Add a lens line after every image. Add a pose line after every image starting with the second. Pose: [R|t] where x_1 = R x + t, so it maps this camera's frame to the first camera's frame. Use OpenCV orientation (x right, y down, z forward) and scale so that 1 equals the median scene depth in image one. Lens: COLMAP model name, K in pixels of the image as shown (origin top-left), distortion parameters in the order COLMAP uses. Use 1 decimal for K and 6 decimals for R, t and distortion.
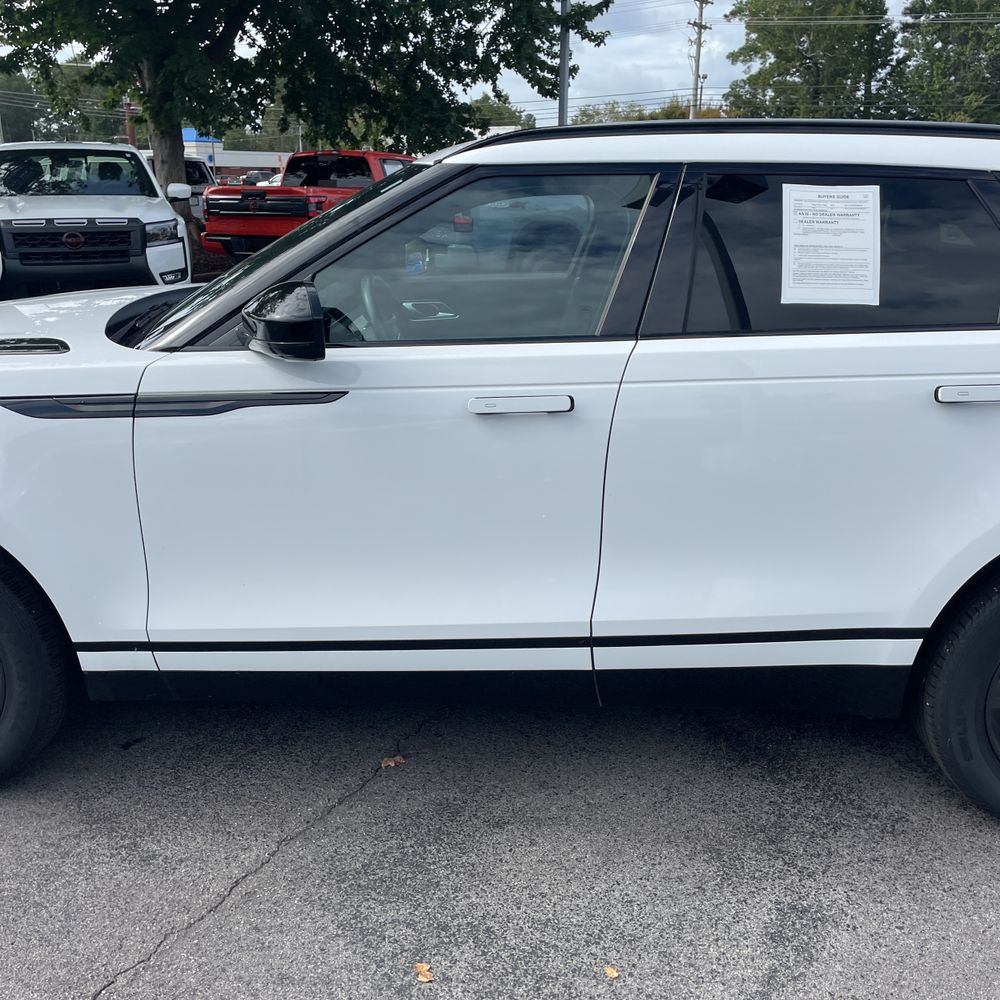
lens RADIAL K [[1009.6, 0, 487.5], [0, 1009.6, 503.6], [0, 0, 1]] dist [0.087753, -0.108995]
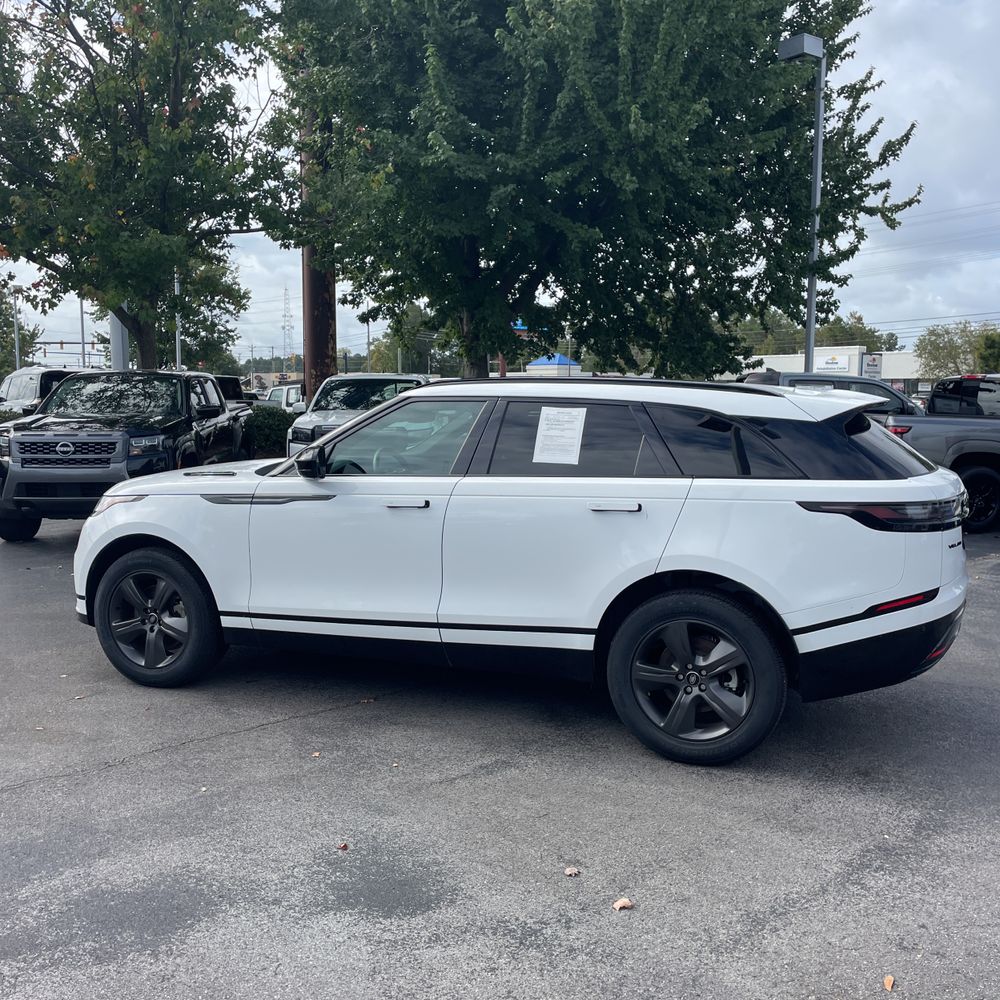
lens RADIAL K [[1011.8, 0, 495.7], [0, 1011.8, 495.8], [0, 0, 1]] dist [0.102751, -0.133978]
pose [[0.944549, 0.036696, -0.326312, 0.842277], [-0.103783, 0.976159, -0.190637, 0.253797], [0.311537, 0.213932, 0.925839, -0.855005]]
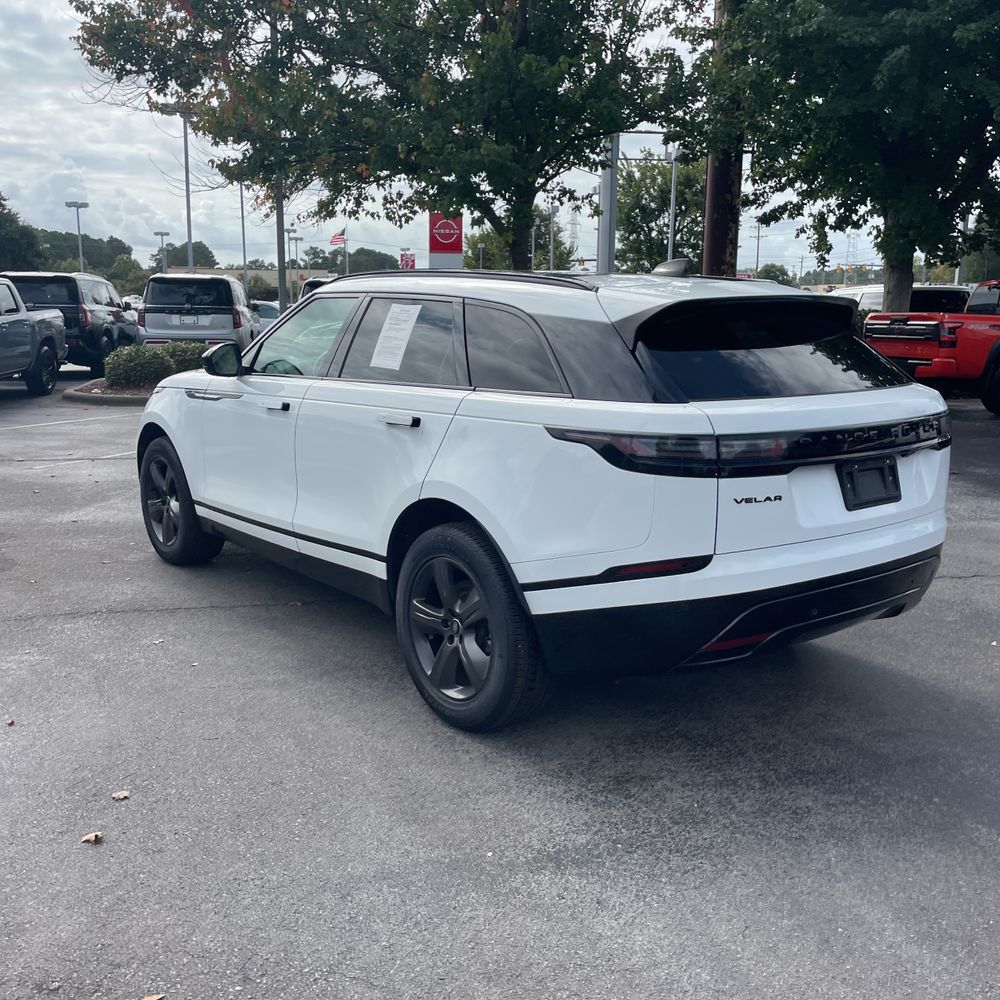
lens RADIAL K [[1011.8, 0, 495.7], [0, 1011.8, 495.8], [0, 0, 1]] dist [0.102751, -0.133978]
pose [[0.646351, 0.144775, -0.749180, 1.752347], [-0.238200, 0.971052, -0.017855, 0.009275], [0.724908, 0.189995, 0.662126, -0.004777]]
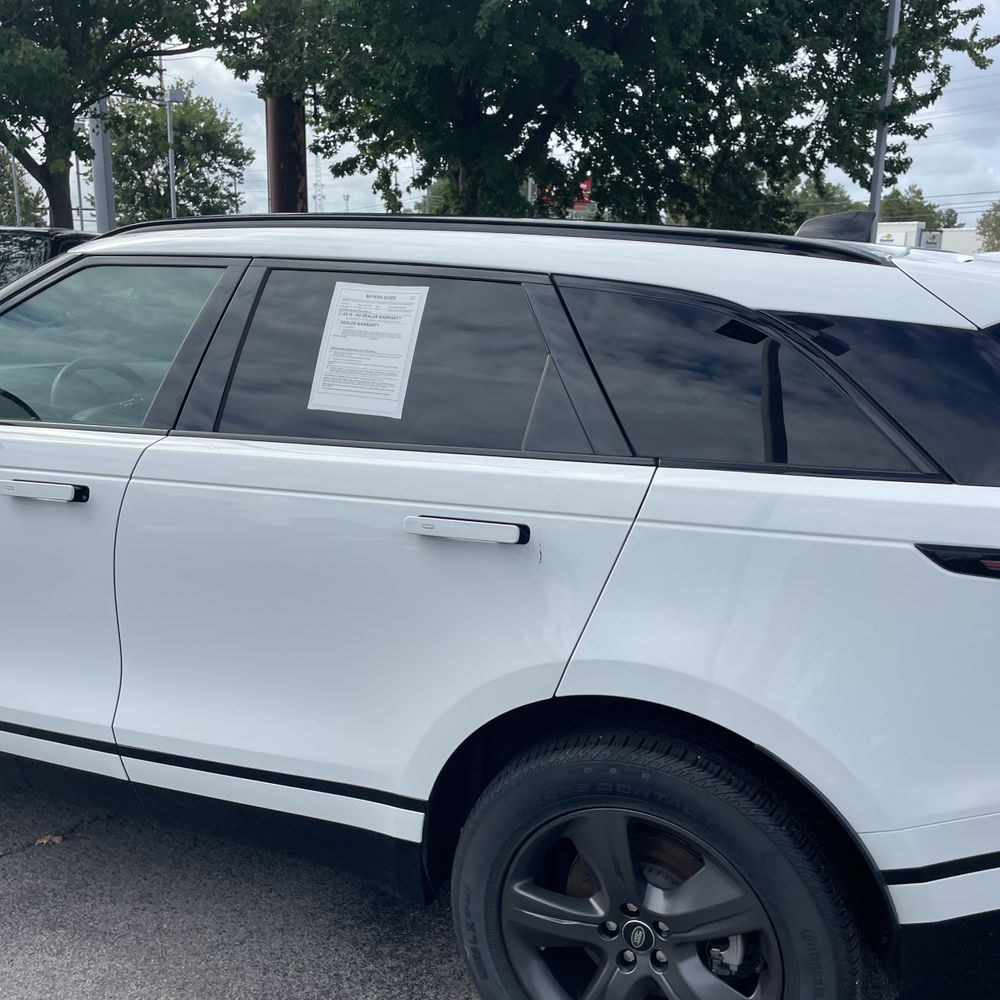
lens RADIAL K [[1014.0, 0, 500.0], [0, 1014.0, 500.0], [0, 0, 1]] dist [0.080489, -0.124613]
pose [[0.932884, 0.094789, -0.347479, 0.734869], [-0.125516, 0.989829, -0.066960, -0.072718], [0.337598, 0.106080, 0.935294, 0.204850]]
